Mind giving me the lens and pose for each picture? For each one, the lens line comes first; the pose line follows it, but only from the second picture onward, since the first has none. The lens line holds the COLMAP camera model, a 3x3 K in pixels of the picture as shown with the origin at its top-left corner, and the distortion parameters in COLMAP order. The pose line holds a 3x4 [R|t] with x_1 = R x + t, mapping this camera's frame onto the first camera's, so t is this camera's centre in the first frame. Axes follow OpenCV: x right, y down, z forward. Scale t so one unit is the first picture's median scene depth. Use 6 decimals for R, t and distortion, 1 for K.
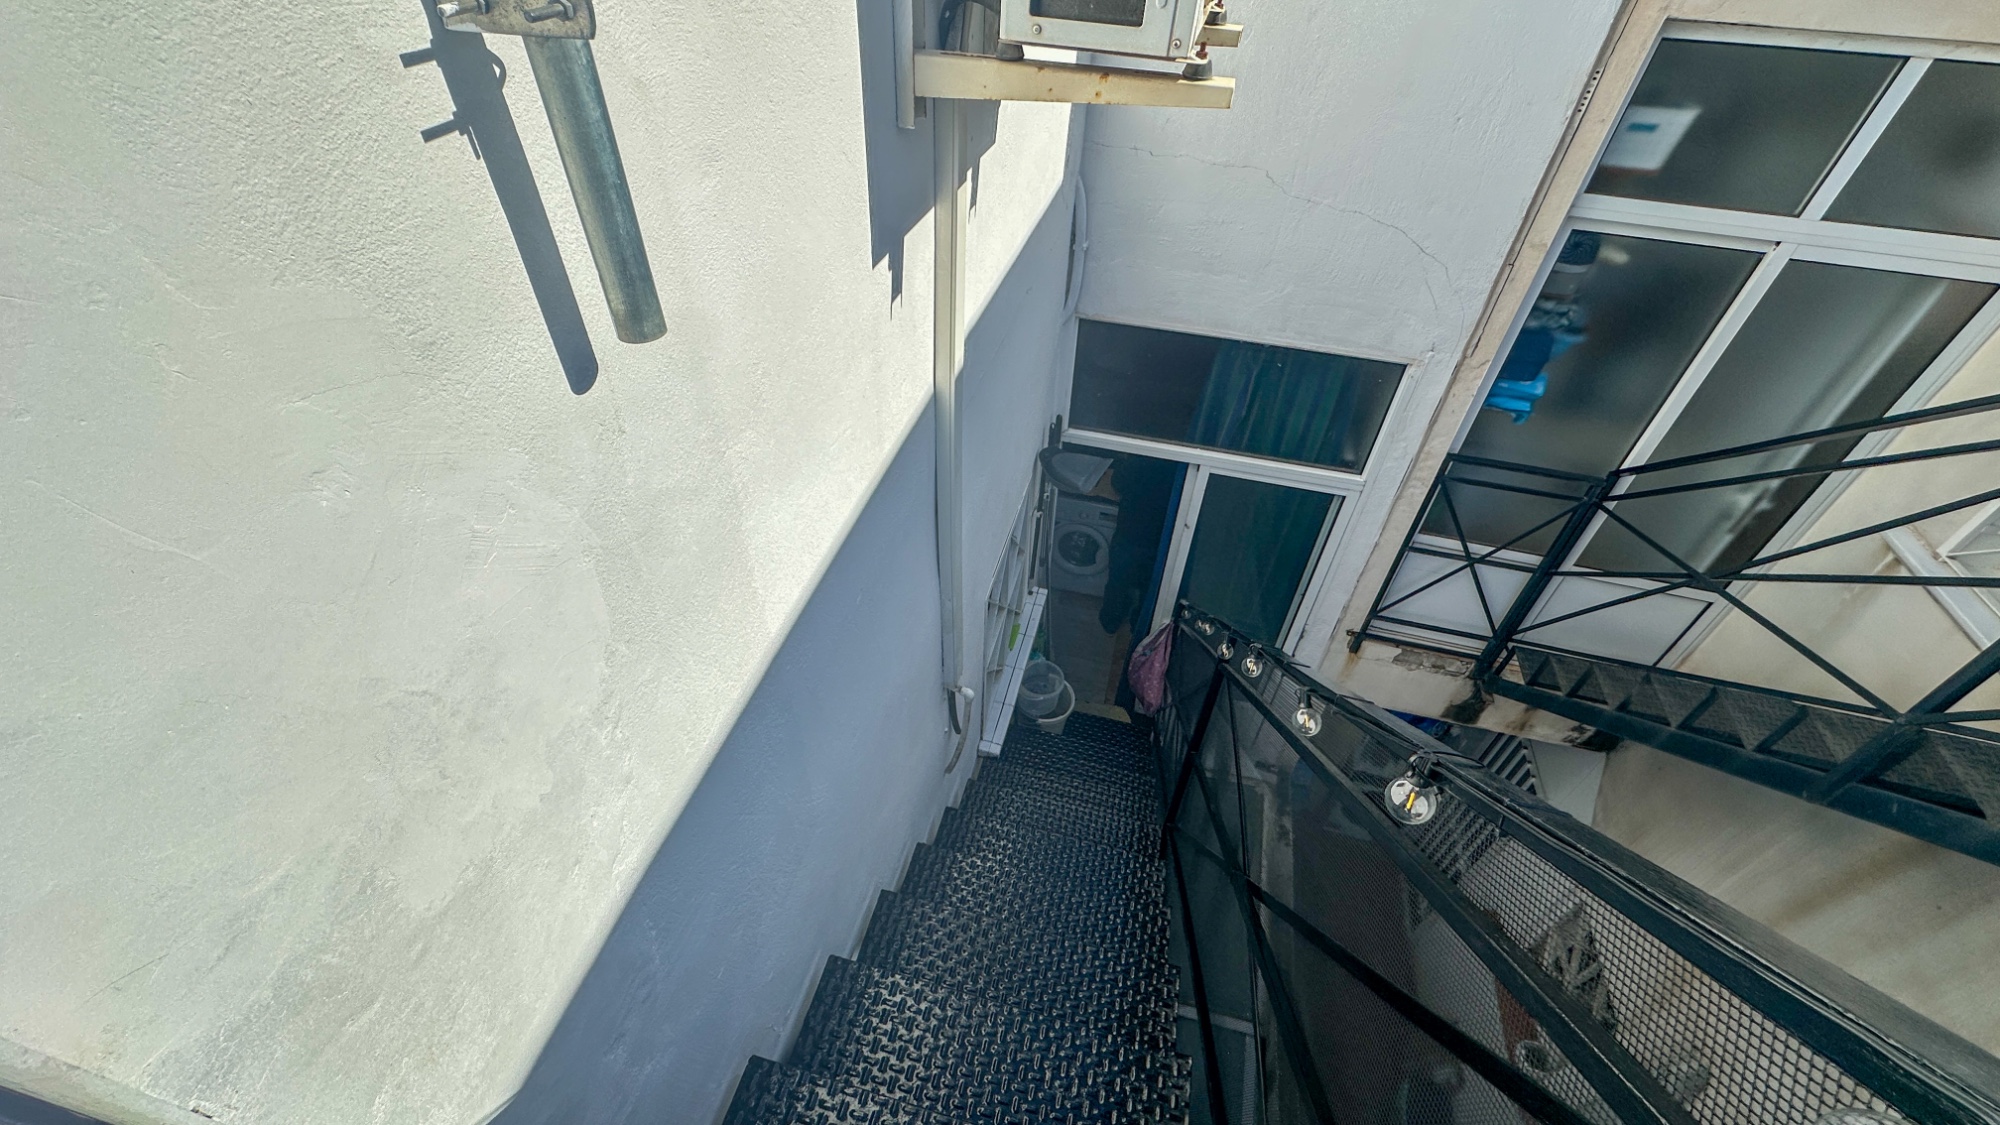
lens RADIAL K [[795.4, 0, 1001.1], [0, 795.4, 559.3], [0, 0, 1]] dist [-0.001139, 0.000238]
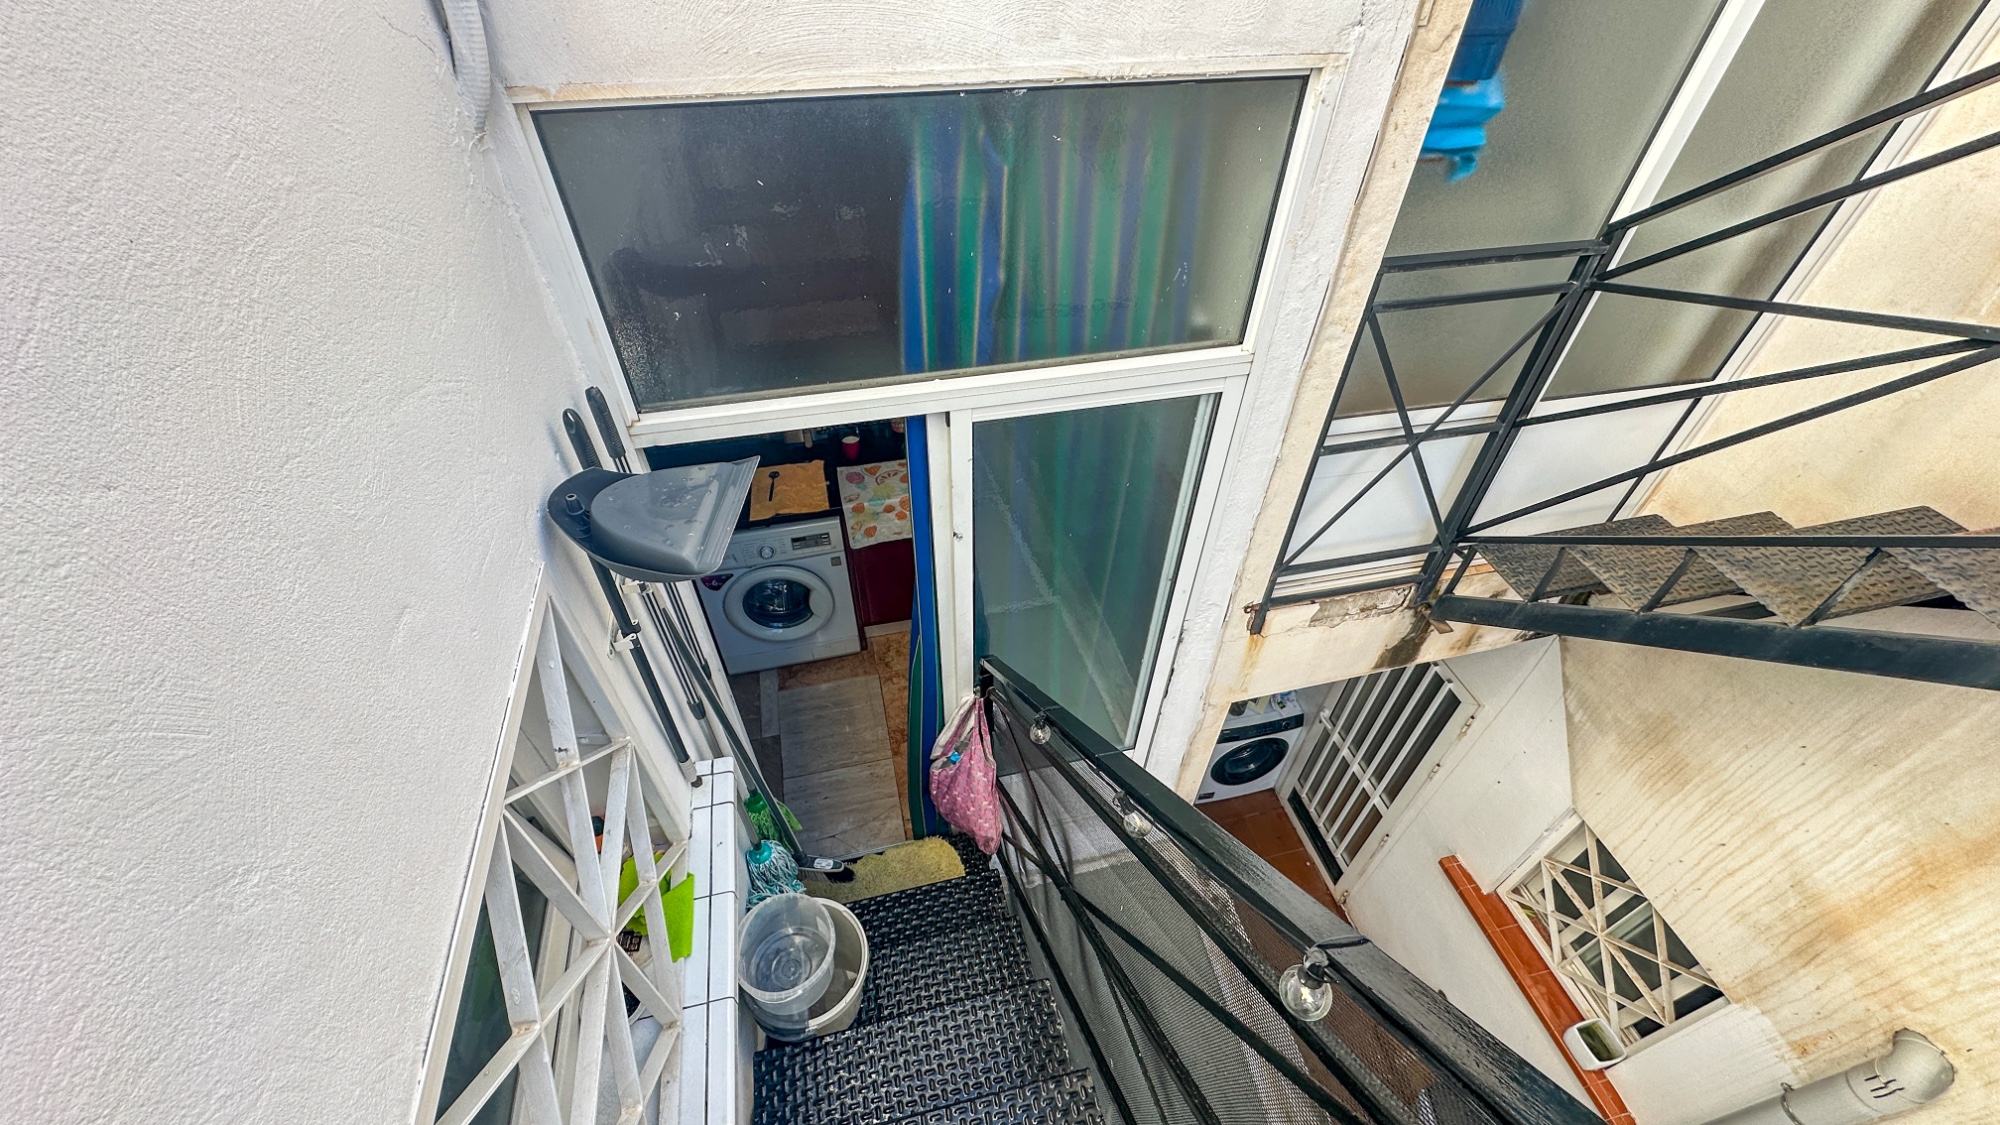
lens RADIAL K [[795.4, 0, 1001.1], [0, 795.4, 559.3], [0, 0, 1]] dist [-0.001139, 0.000238]
pose [[0.884082, -0.336393, 0.324406, 0.093312], [0.325289, 0.941355, 0.089651, -0.067964], [-0.335540, 0.026267, 0.941660, 0.543664]]
